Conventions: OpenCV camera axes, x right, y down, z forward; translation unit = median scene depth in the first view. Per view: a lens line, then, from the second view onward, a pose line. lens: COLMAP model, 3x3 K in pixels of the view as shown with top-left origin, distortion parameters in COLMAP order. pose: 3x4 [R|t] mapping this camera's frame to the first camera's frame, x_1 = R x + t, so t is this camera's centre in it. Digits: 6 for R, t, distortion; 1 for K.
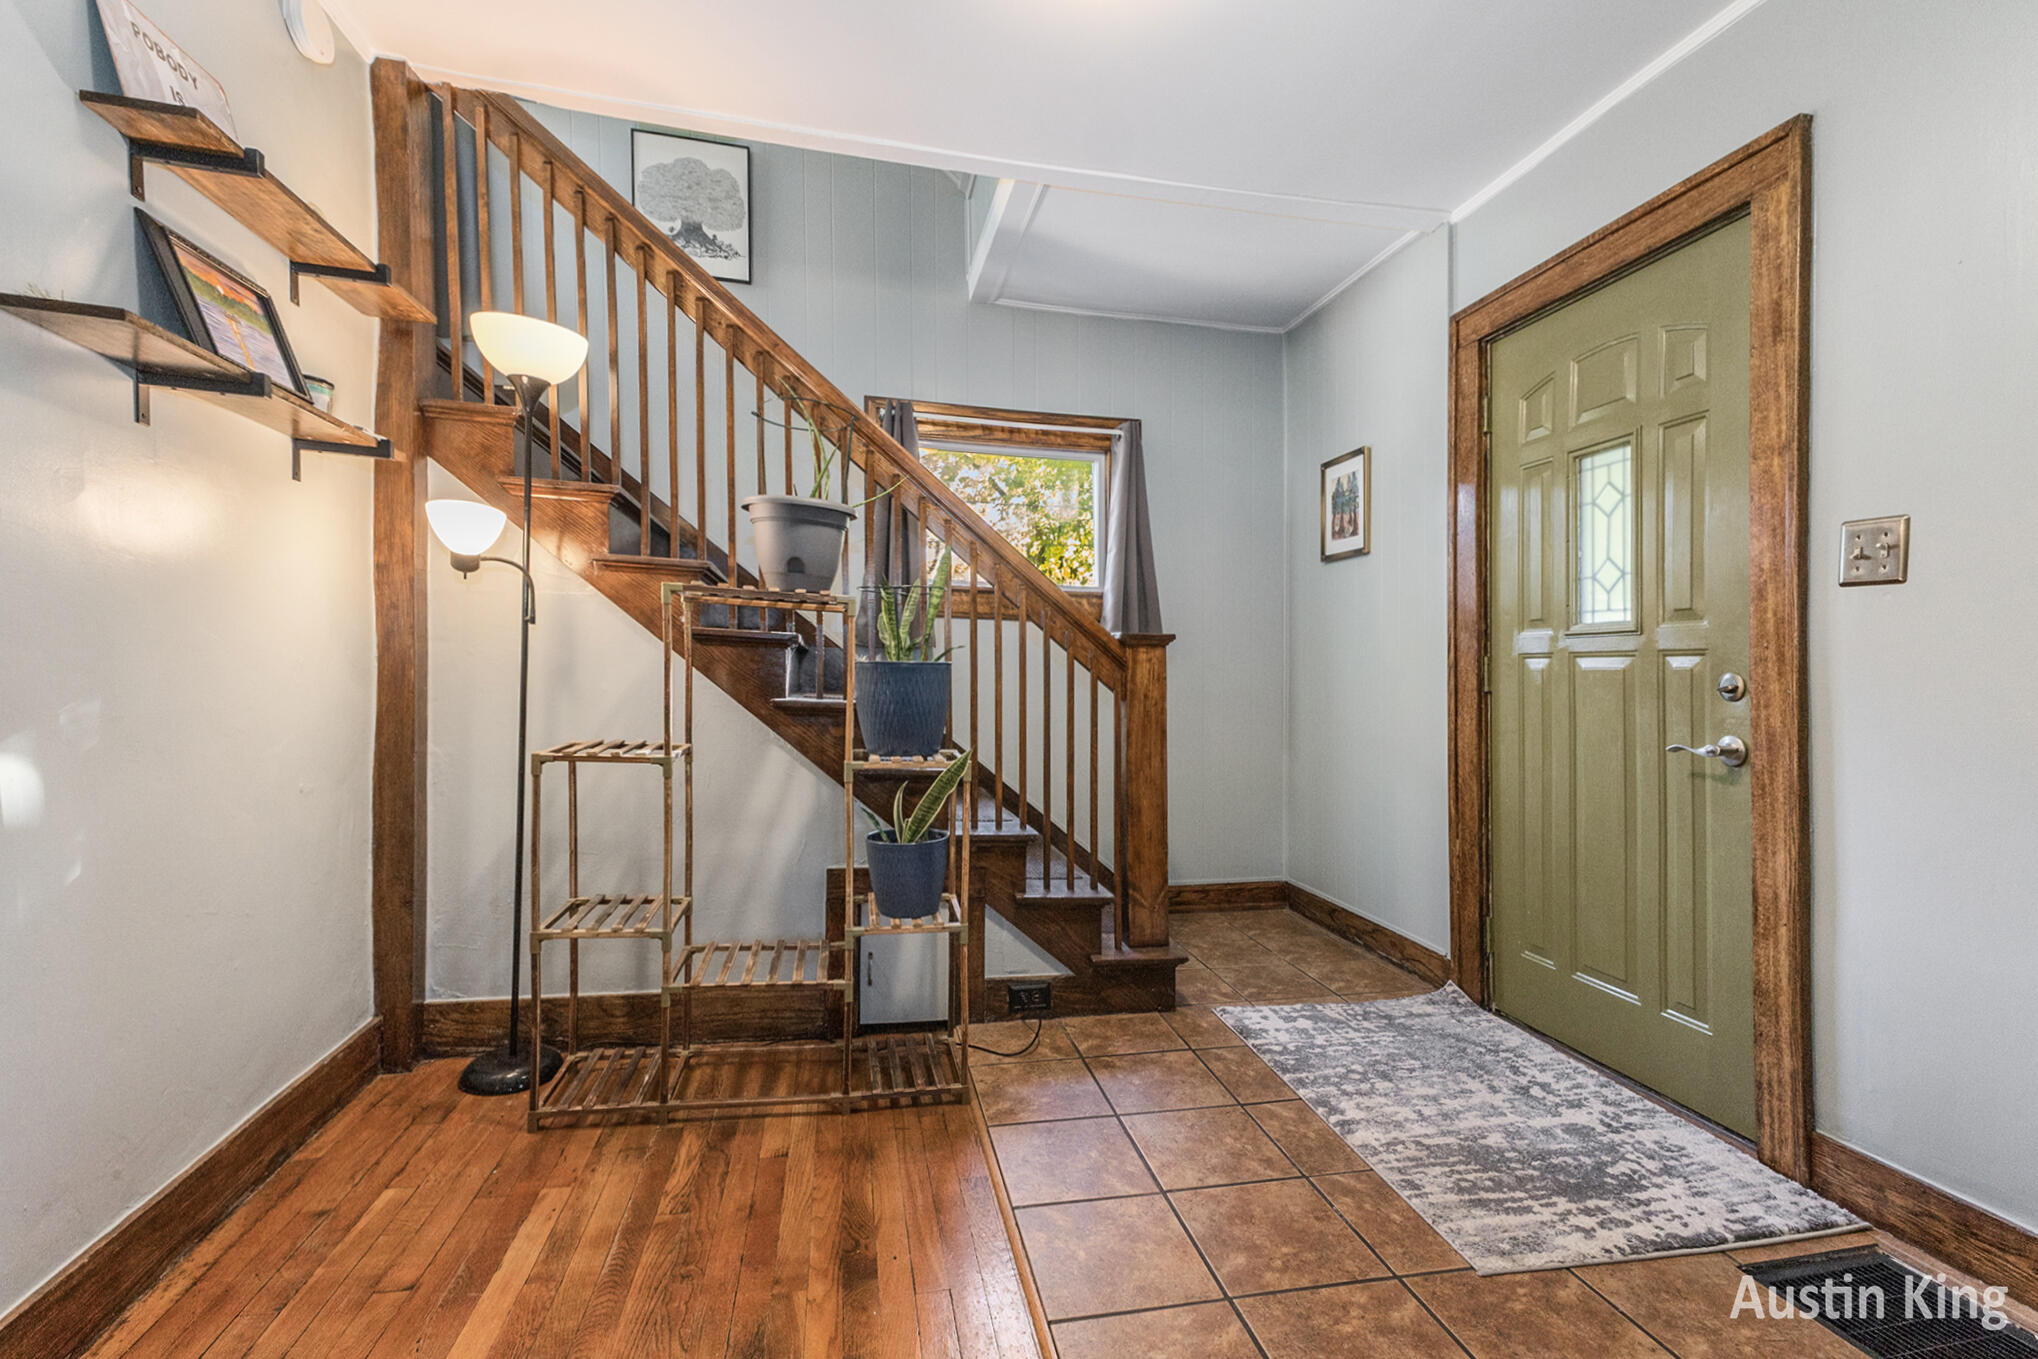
lens RADIAL K [[901.1, 0, 1026.6], [0, 901.1, 658.4], [0, 0, 1]] dist [0.005995, 0.000368]
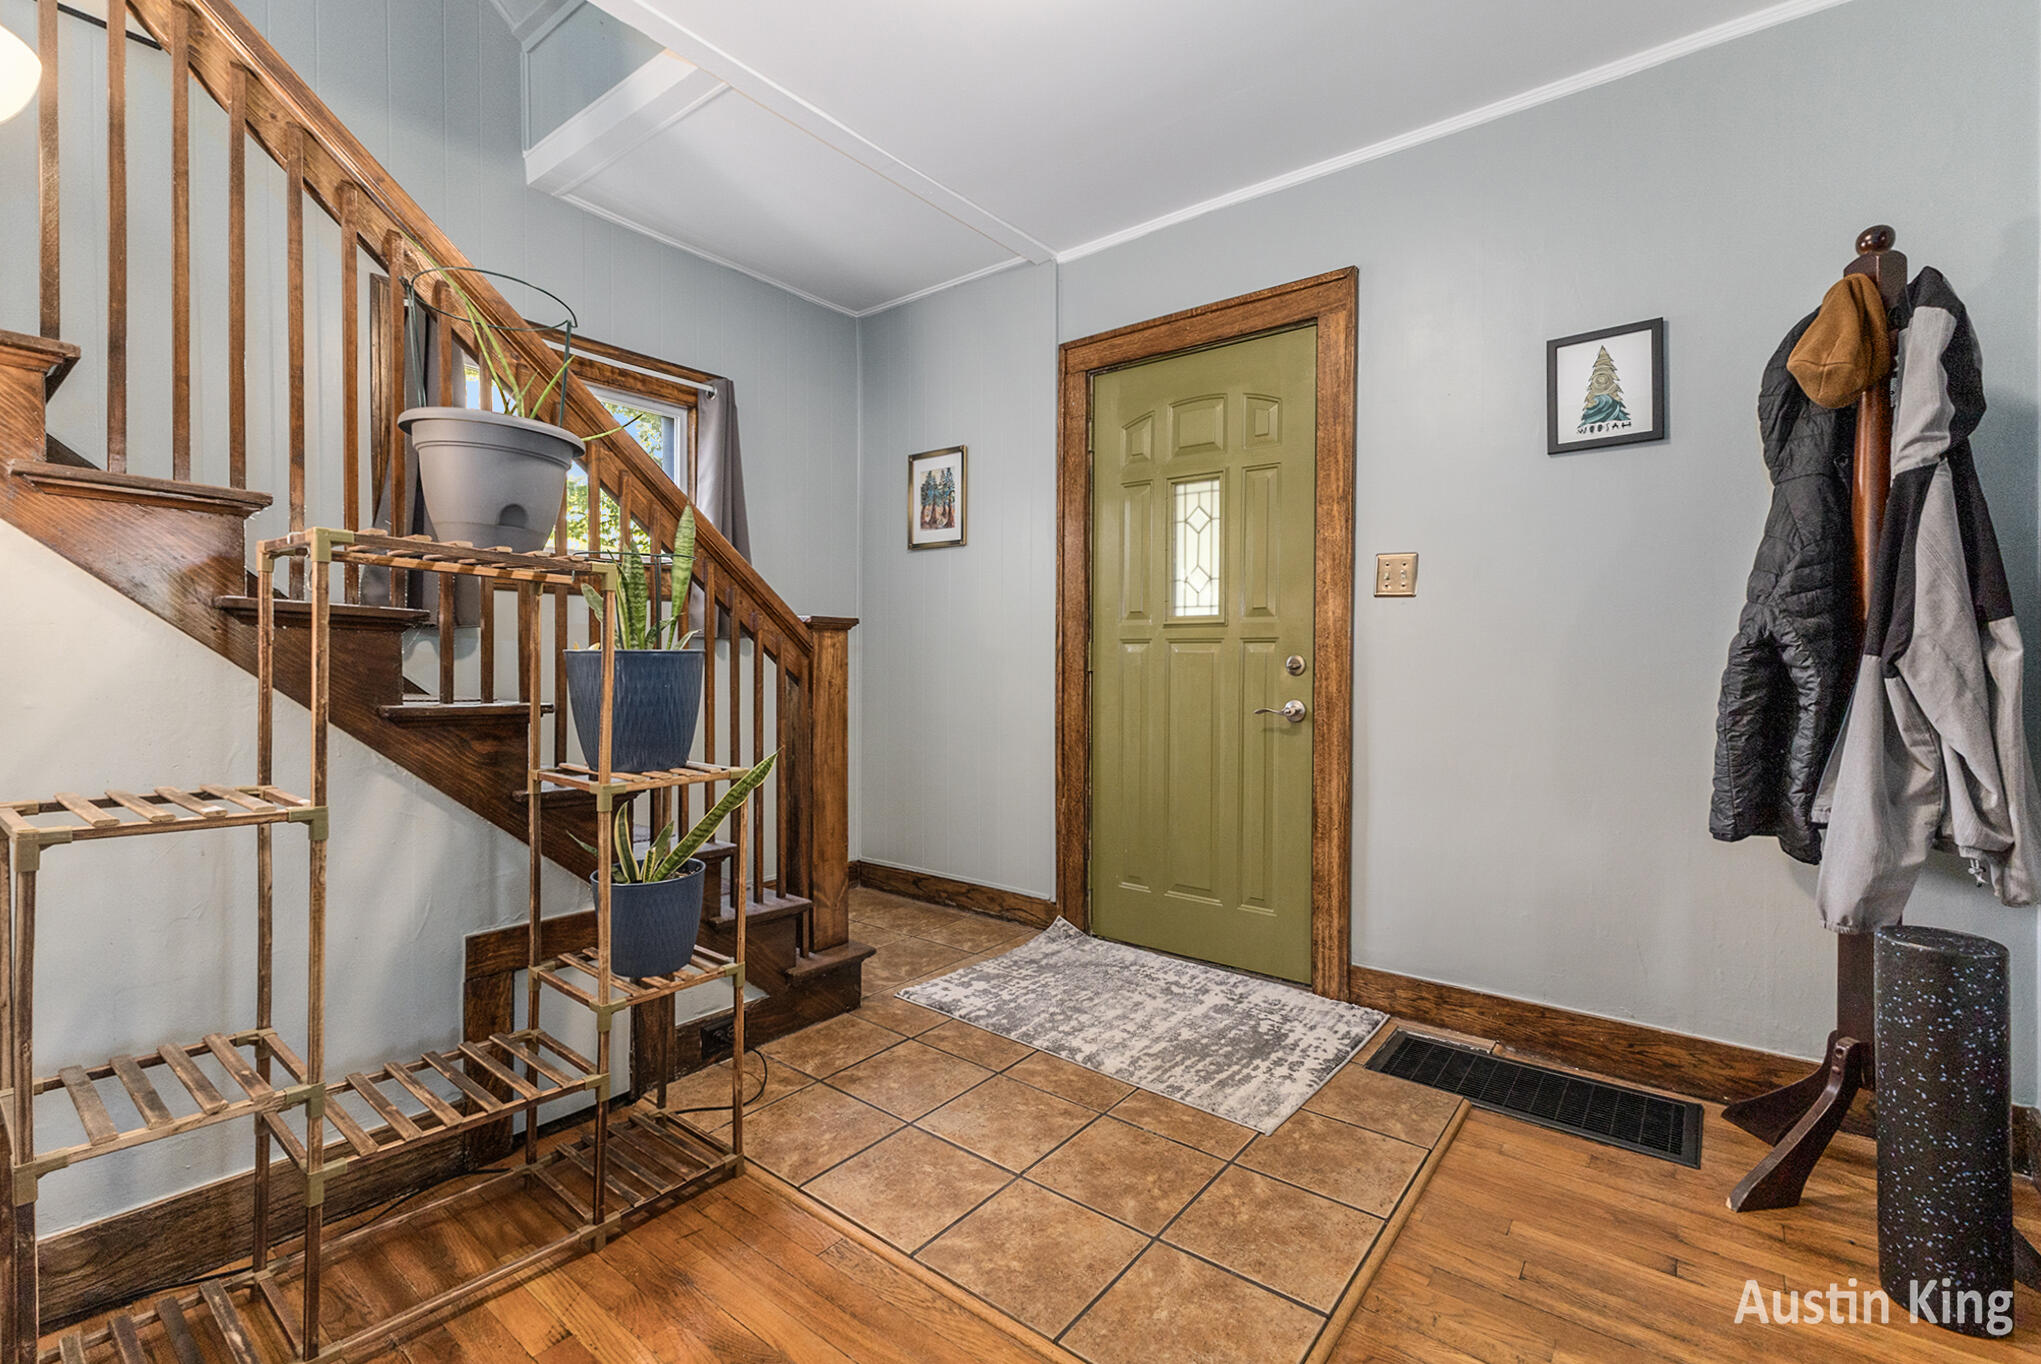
lens RADIAL K [[895.0, 0, 1028.1], [0, 895.0, 661.5], [0, 0, 1]] dist [0.016530, 0.000123]
pose [[0.765578, -0.015611, 0.643153, -0.353604], [-0.002139, 0.999638, 0.026810, -0.008208], [-0.643339, -0.021900, 0.765268, 0.171693]]
